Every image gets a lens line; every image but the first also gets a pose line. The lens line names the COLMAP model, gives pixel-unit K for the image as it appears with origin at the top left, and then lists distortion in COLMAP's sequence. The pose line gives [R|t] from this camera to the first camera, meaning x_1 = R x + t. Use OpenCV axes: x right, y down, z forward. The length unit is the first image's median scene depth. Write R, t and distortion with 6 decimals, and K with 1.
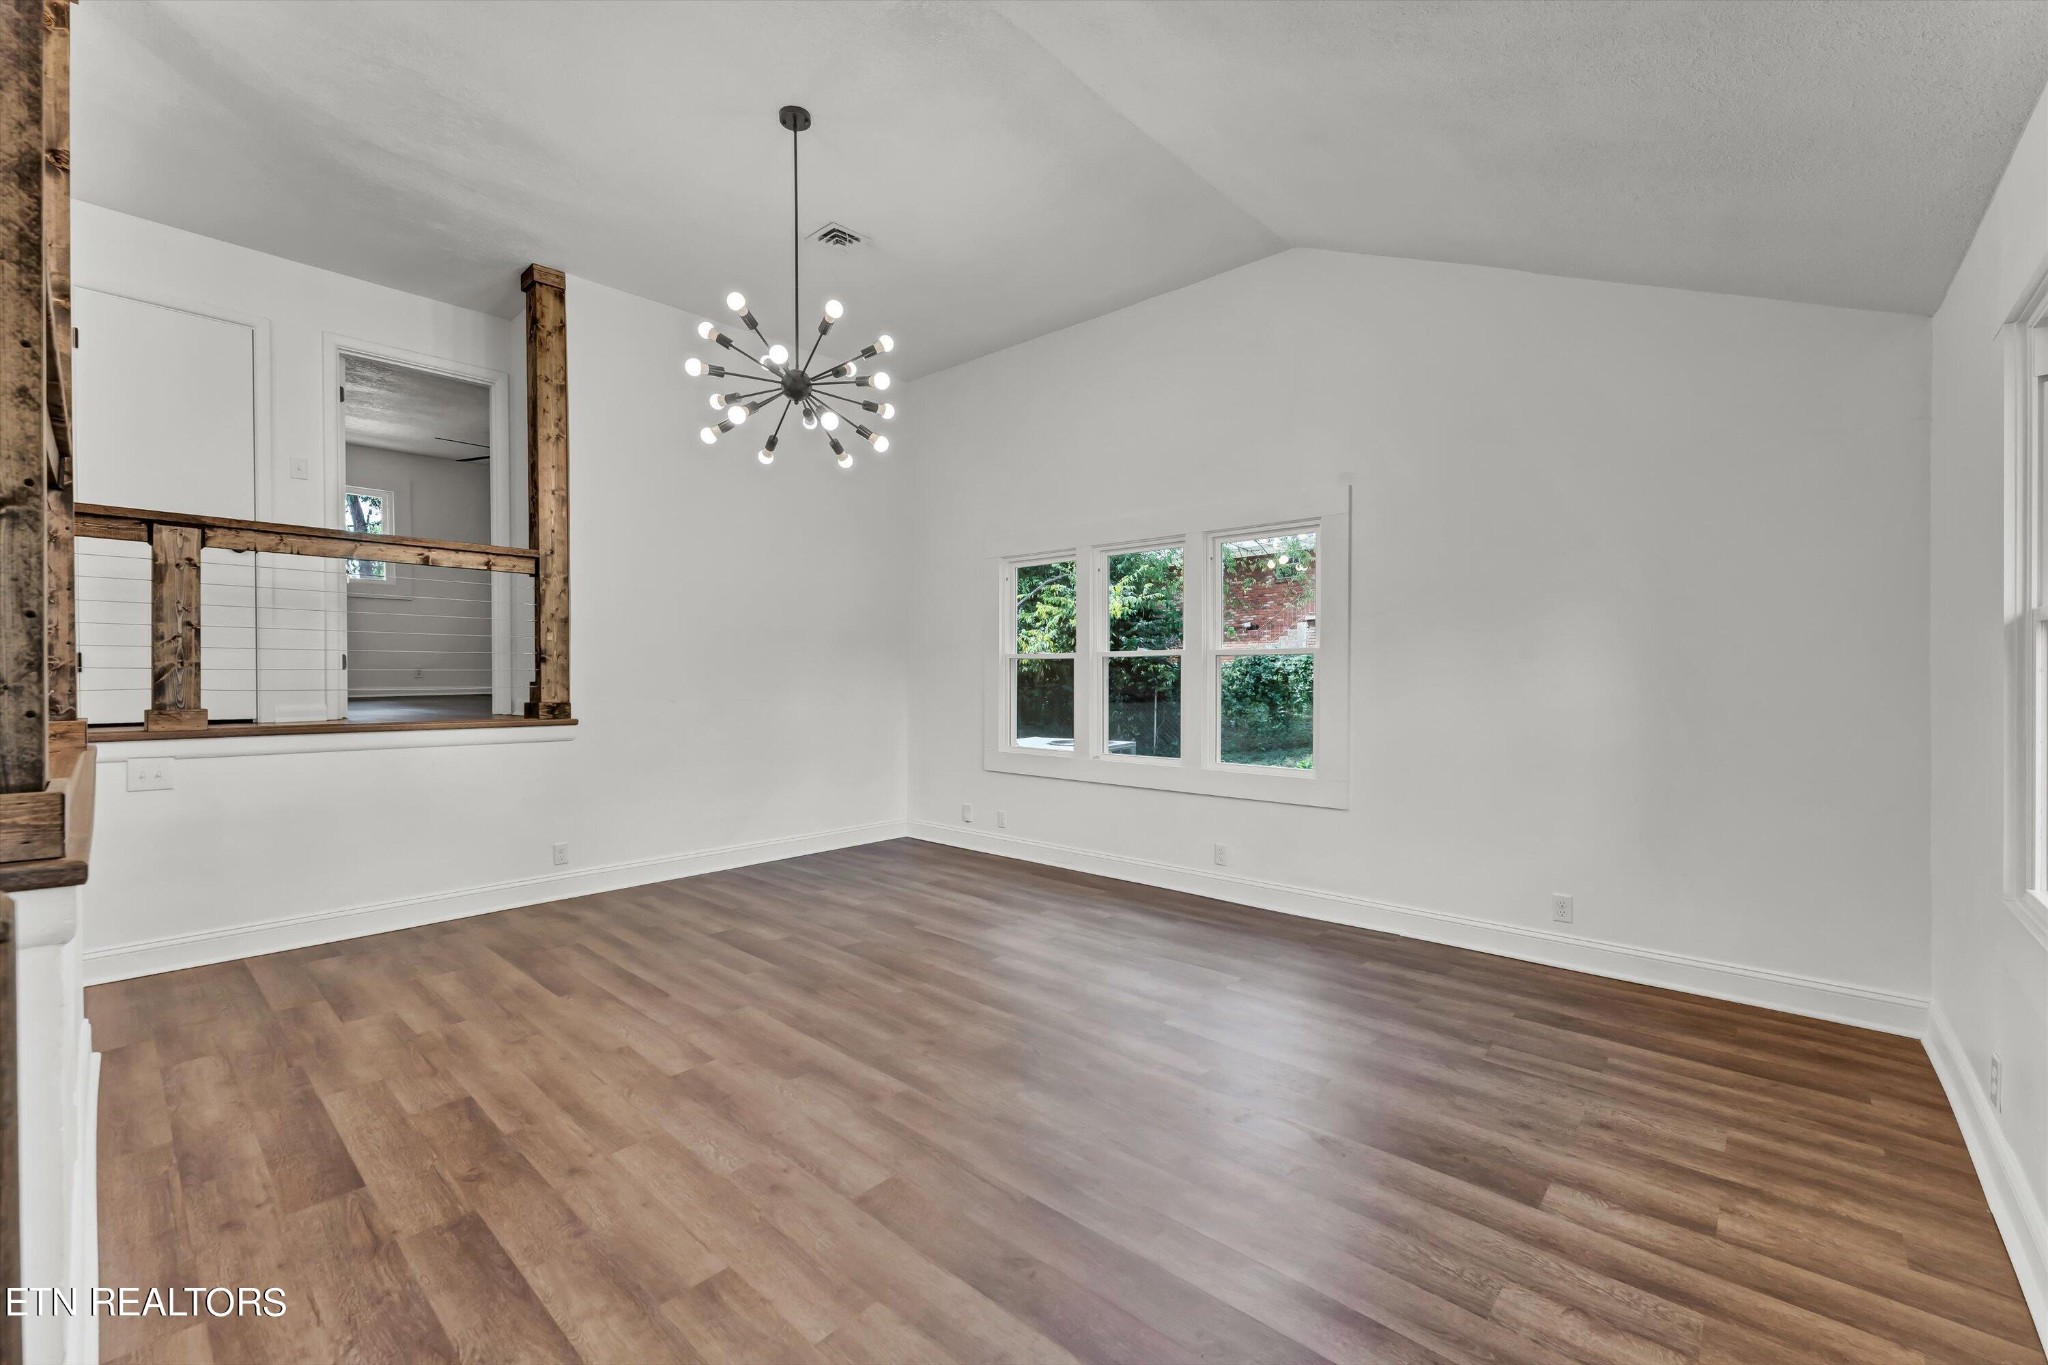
lens RADIAL K [[849.0, 0, 1037.8], [0, 849.0, 693.6], [0, 0, 1]] dist [-0.002325, 0.000541]
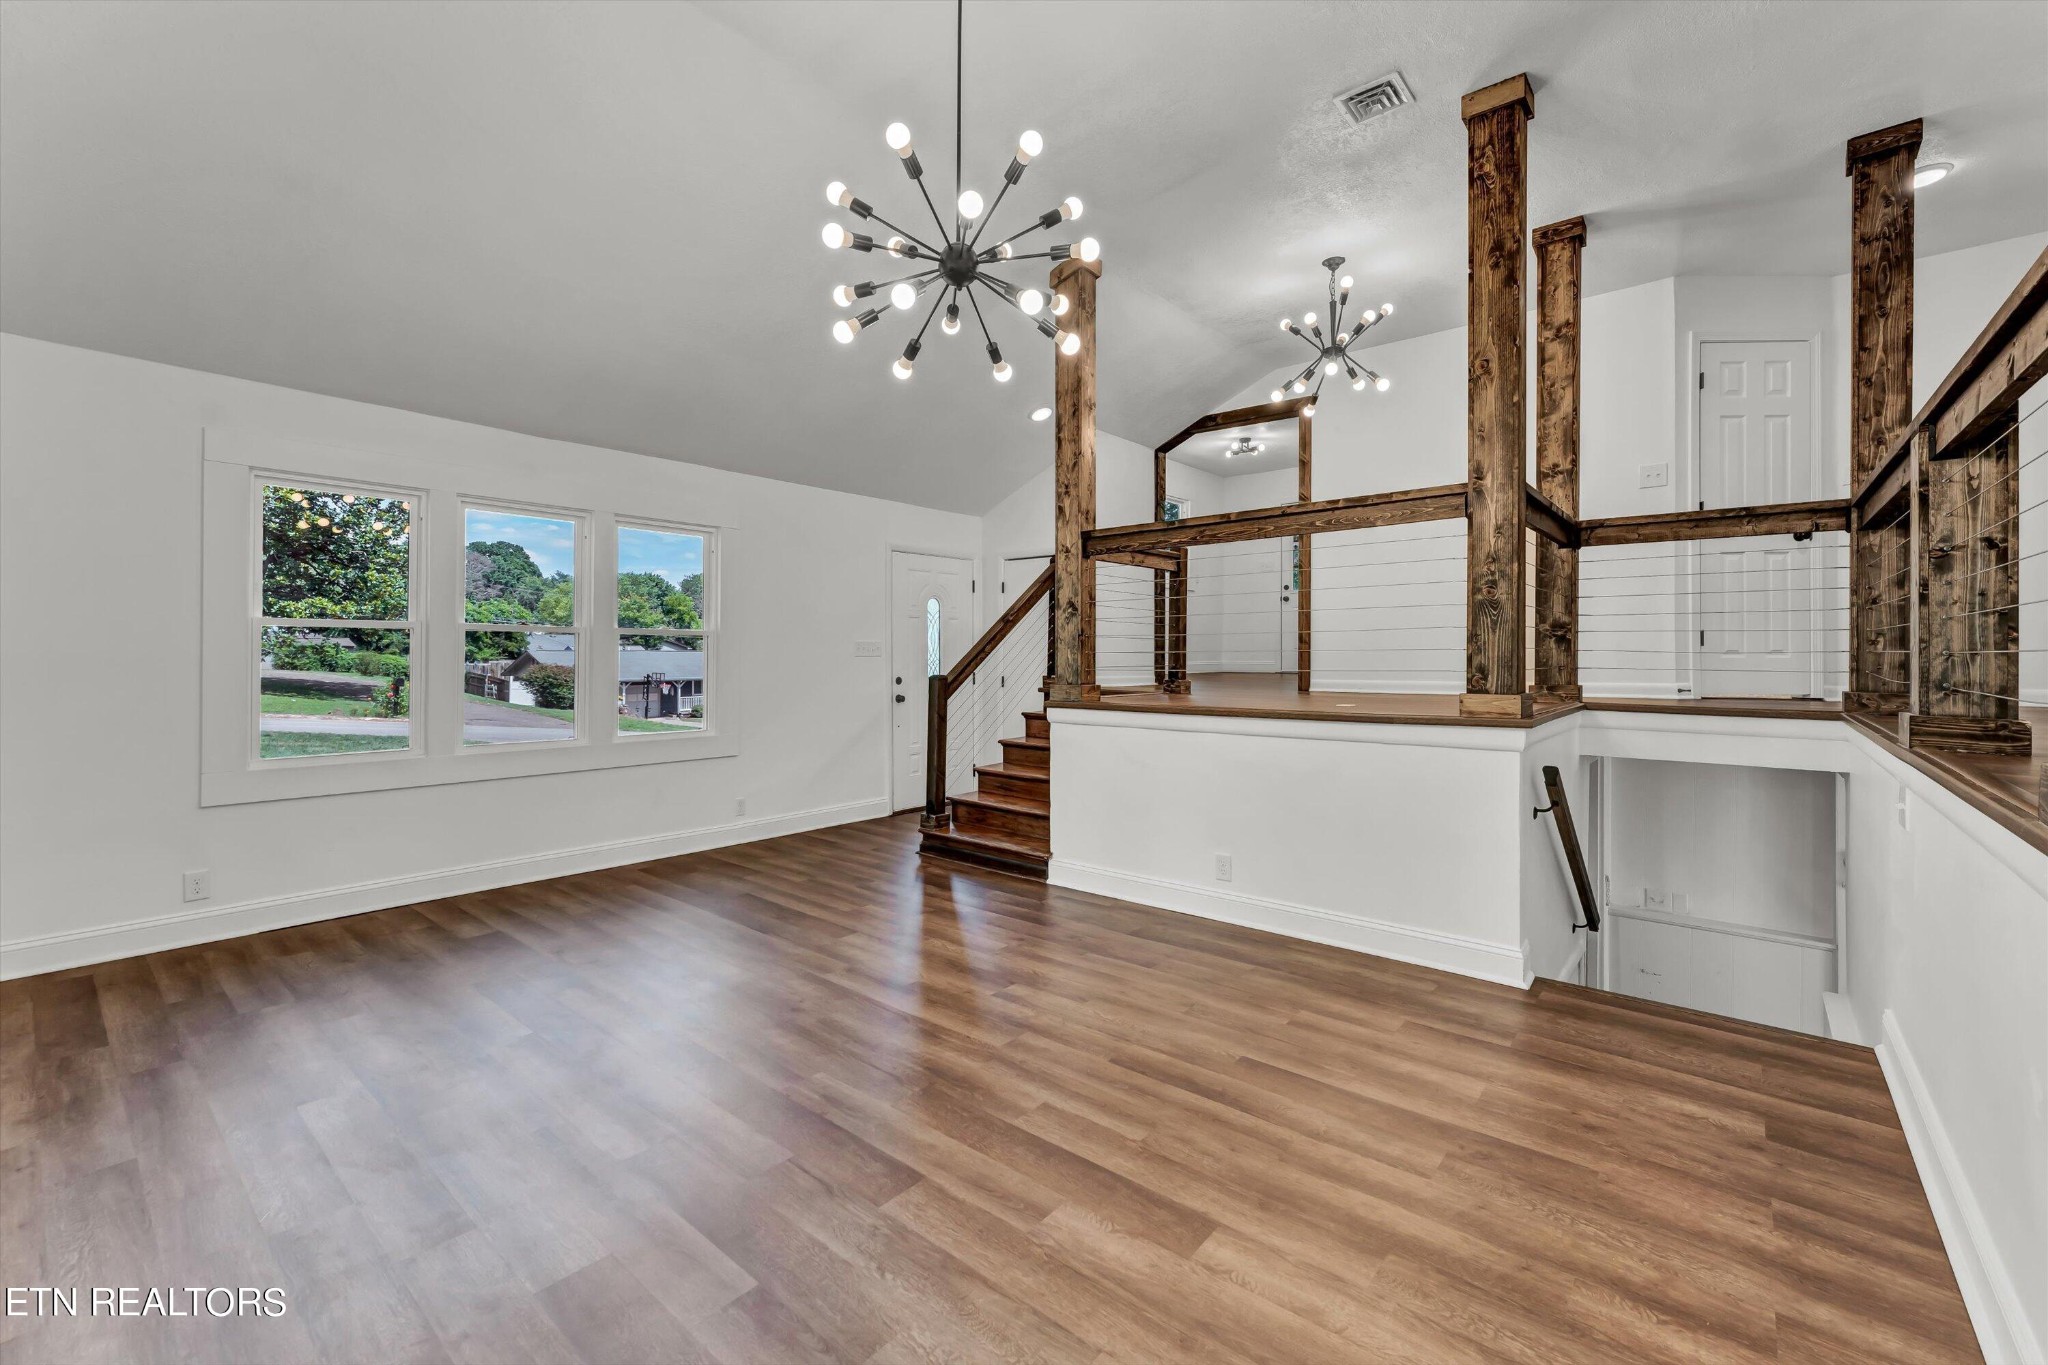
lens RADIAL K [[849.0, 0, 1013.5], [0, 849.0, 650.8], [0, 0, 1]] dist [-0.002325, 0.000541]
pose [[-0.999933, -0.004371, -0.010733, -0.316285], [-0.004582, 0.999795, 0.019703, -0.039710], [0.010644, 0.019751, -0.999748, 1.691018]]
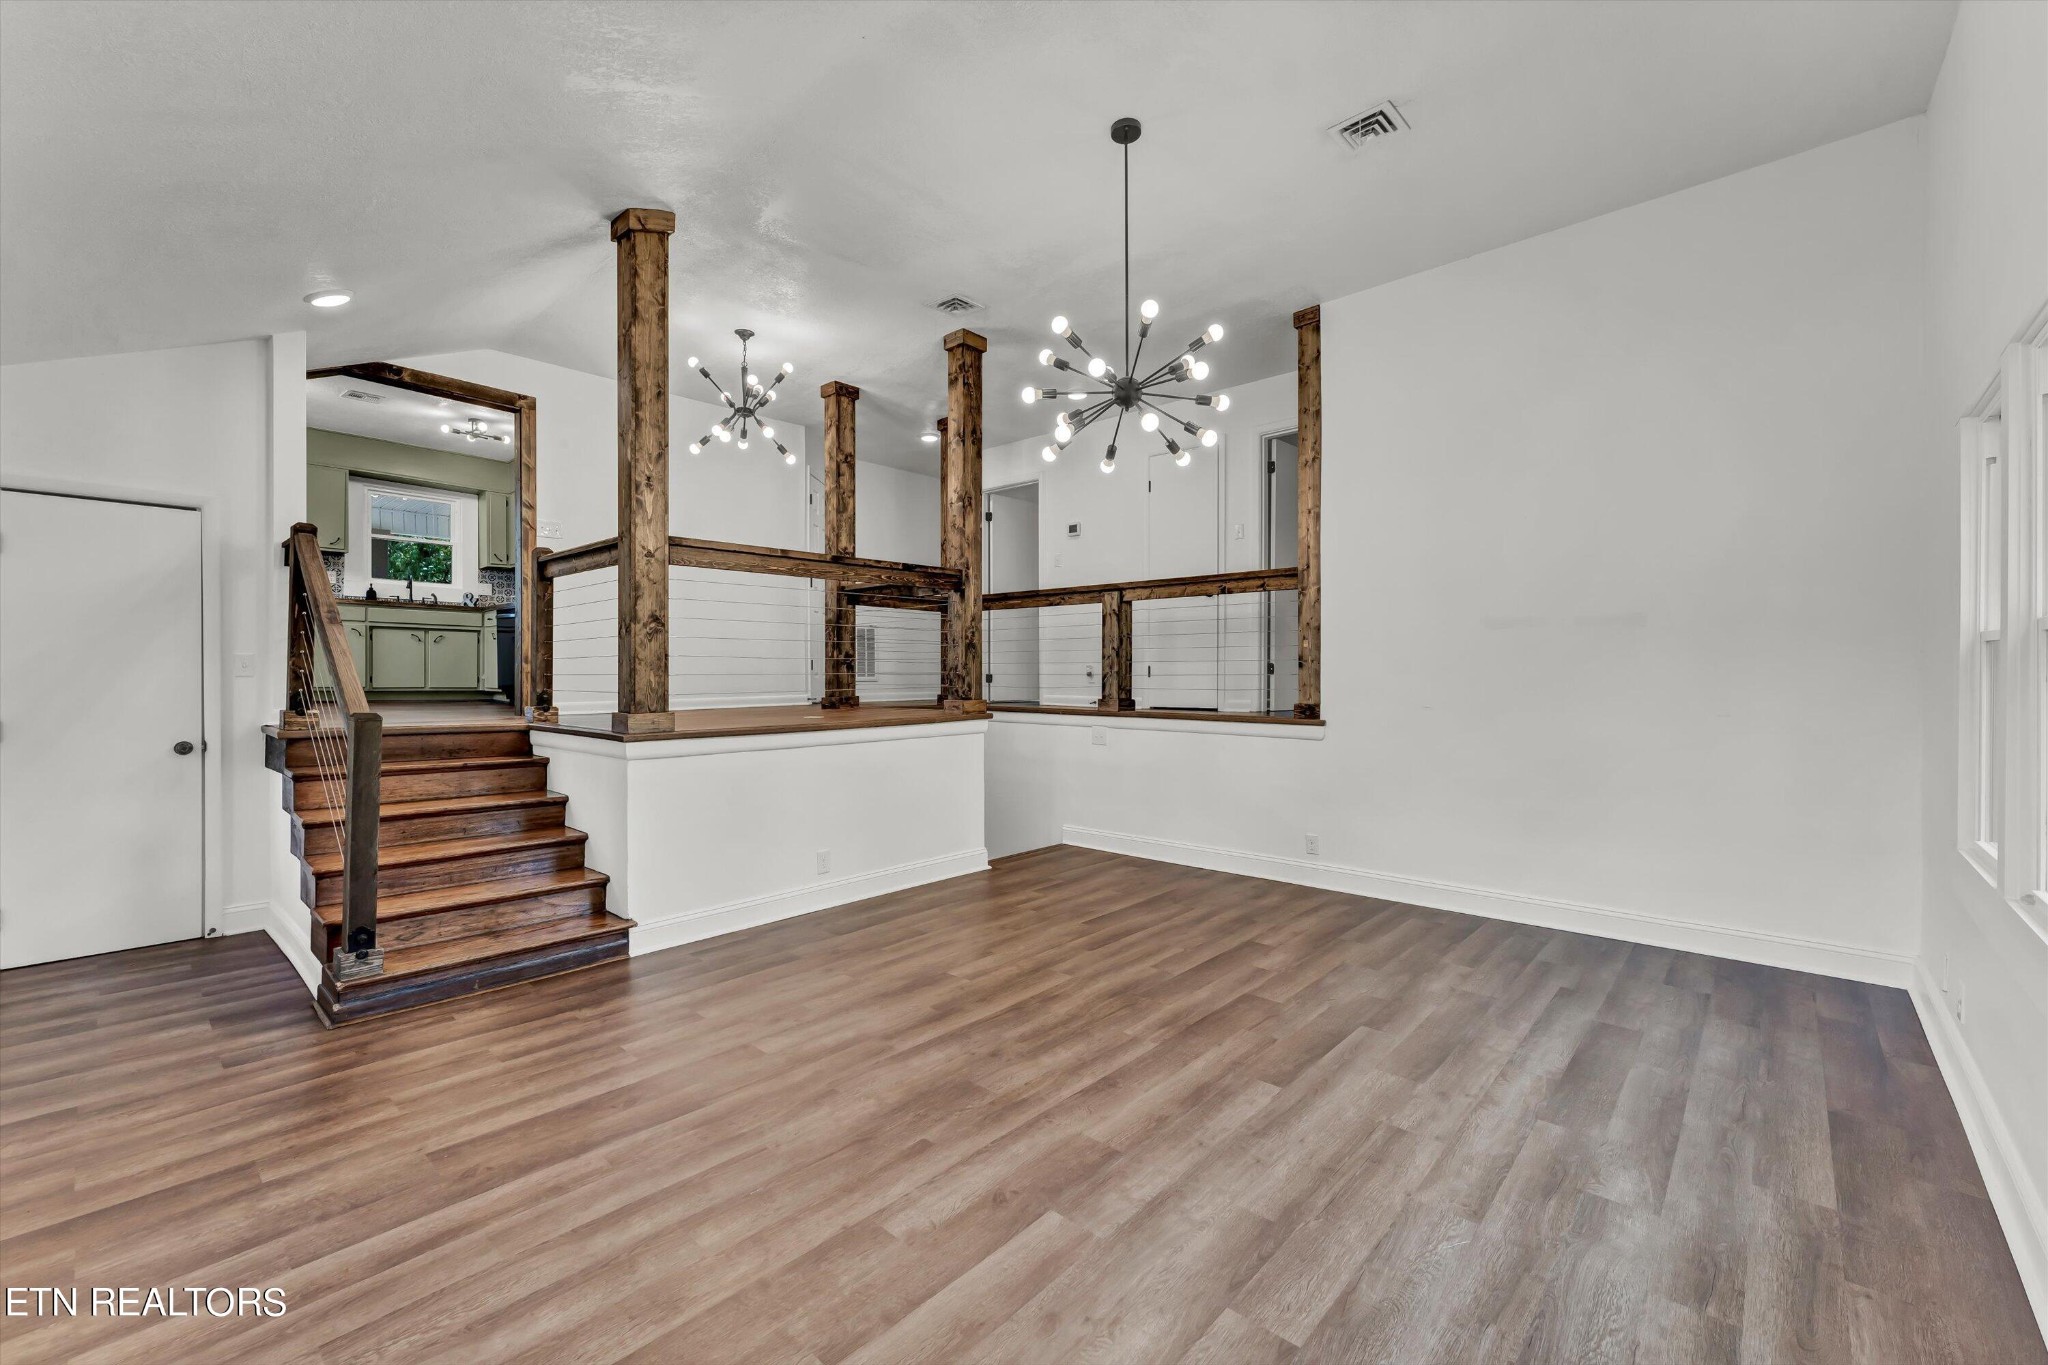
lens RADIAL K [[849.0, 0, 1014.2], [0, 849.0, 682.2], [0, 0, 1]] dist [-0.002325, 0.000541]
pose [[-0.020941, 0.005844, -0.999764, 0.707863], [-0.023615, 0.999701, 0.006339, -0.020745], [0.999502, 0.023742, -0.020797, 0.861735]]
